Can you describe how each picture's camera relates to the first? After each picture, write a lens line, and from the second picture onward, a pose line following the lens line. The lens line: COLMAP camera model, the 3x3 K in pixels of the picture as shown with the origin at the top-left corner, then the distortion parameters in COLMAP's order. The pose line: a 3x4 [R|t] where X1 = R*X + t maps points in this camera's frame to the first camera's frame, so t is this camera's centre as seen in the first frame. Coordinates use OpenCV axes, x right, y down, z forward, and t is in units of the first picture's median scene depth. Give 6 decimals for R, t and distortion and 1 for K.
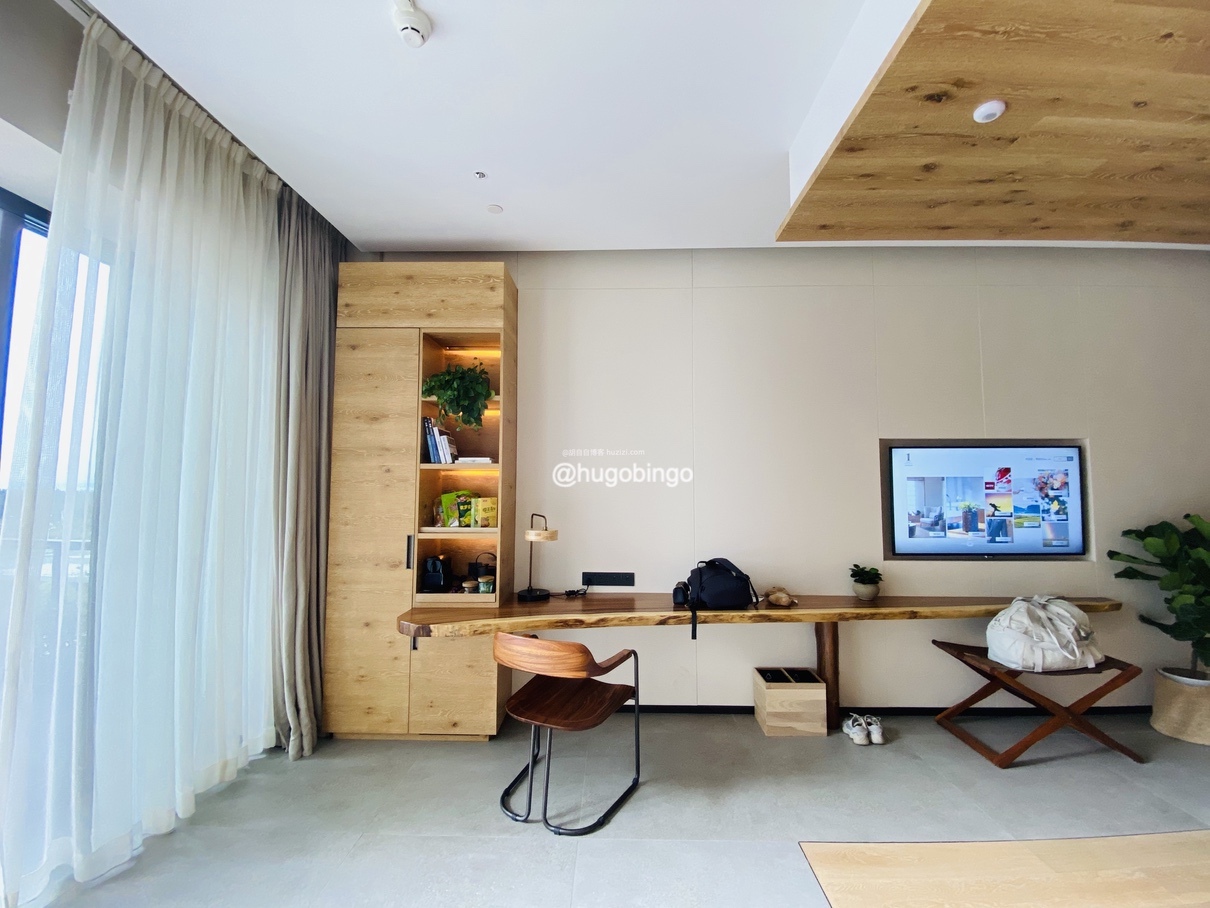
lens RADIAL K [[497.1, 0, 604.7], [0, 497.1, 450.2], [0, 0, 1]] dist [0.000416, -0.012233]
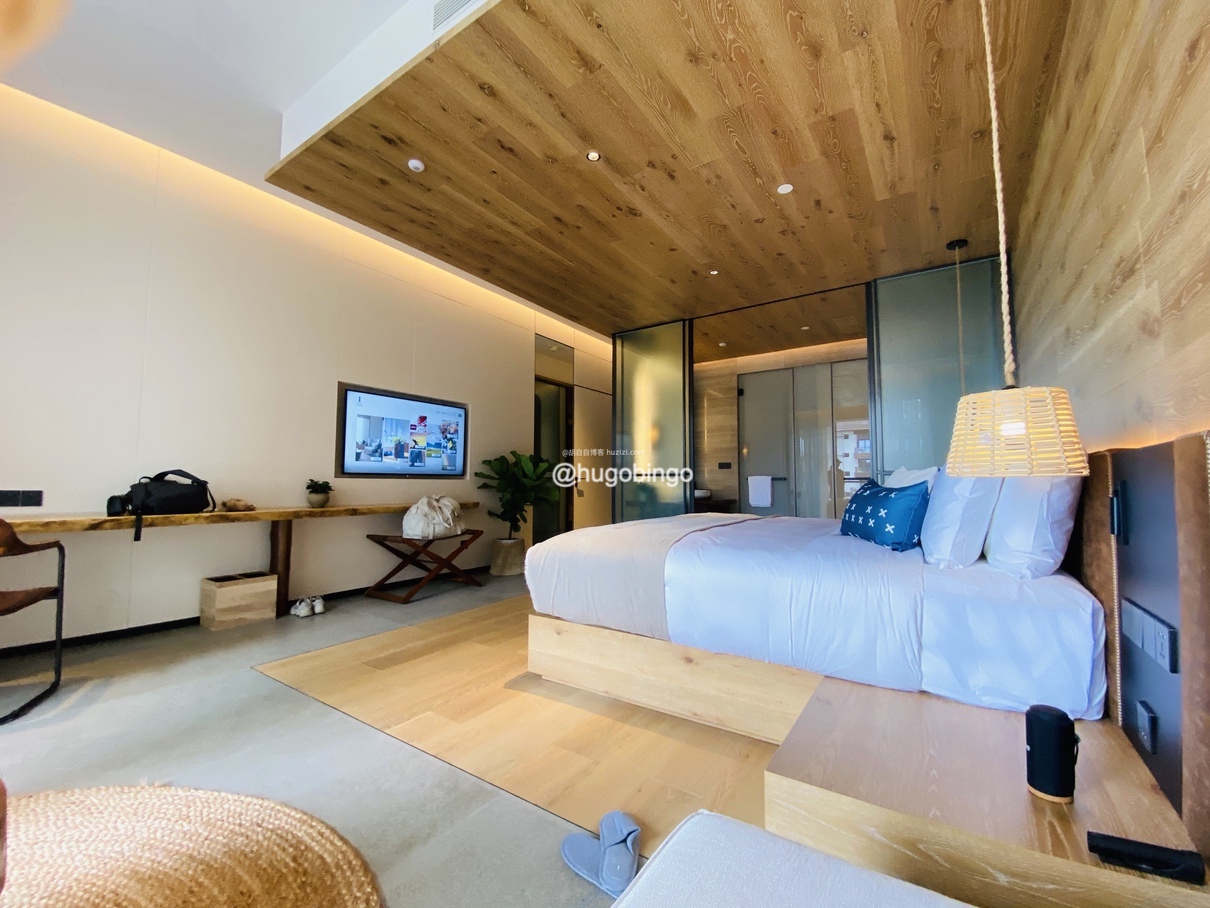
lens RADIAL K [[492.9, 0, 602.3], [0, 492.9, 452.0], [0, 0, 1]] dist [0.052298, -0.048445]
pose [[0.543147, 0.052581, 0.837989, -0.134331], [-0.060210, 0.997907, -0.023590, 0.151520], [-0.837476, -0.037642, 0.545176, -0.260289]]
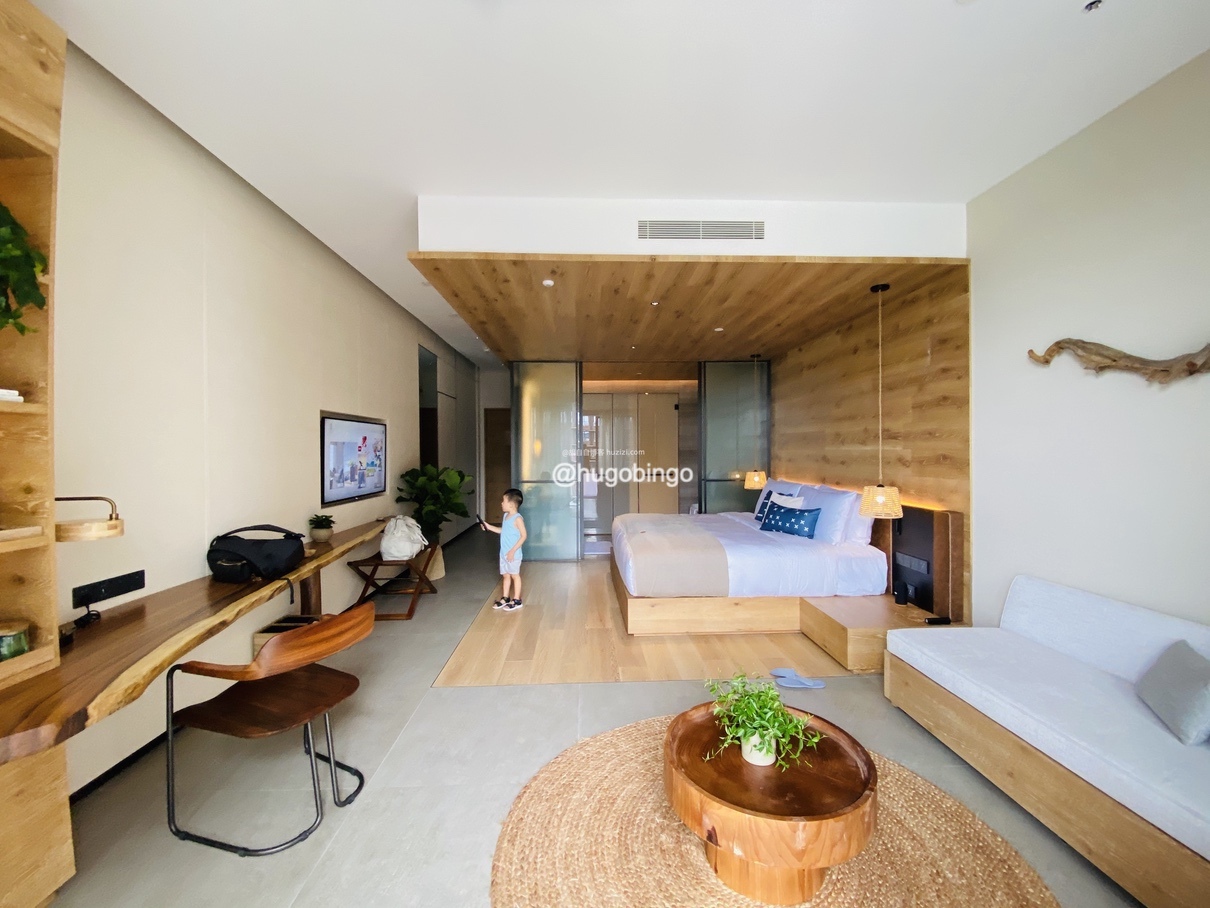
lens RADIAL K [[492.9, 0, 602.3], [0, 492.9, 452.0], [0, 0, 1]] dist [0.052298, -0.048445]
pose [[-0.062162, -0.008198, 0.998032, -0.738929], [-0.064068, 0.997937, 0.004207, 0.031311], [-0.996008, -0.063681, -0.062559, 0.407776]]
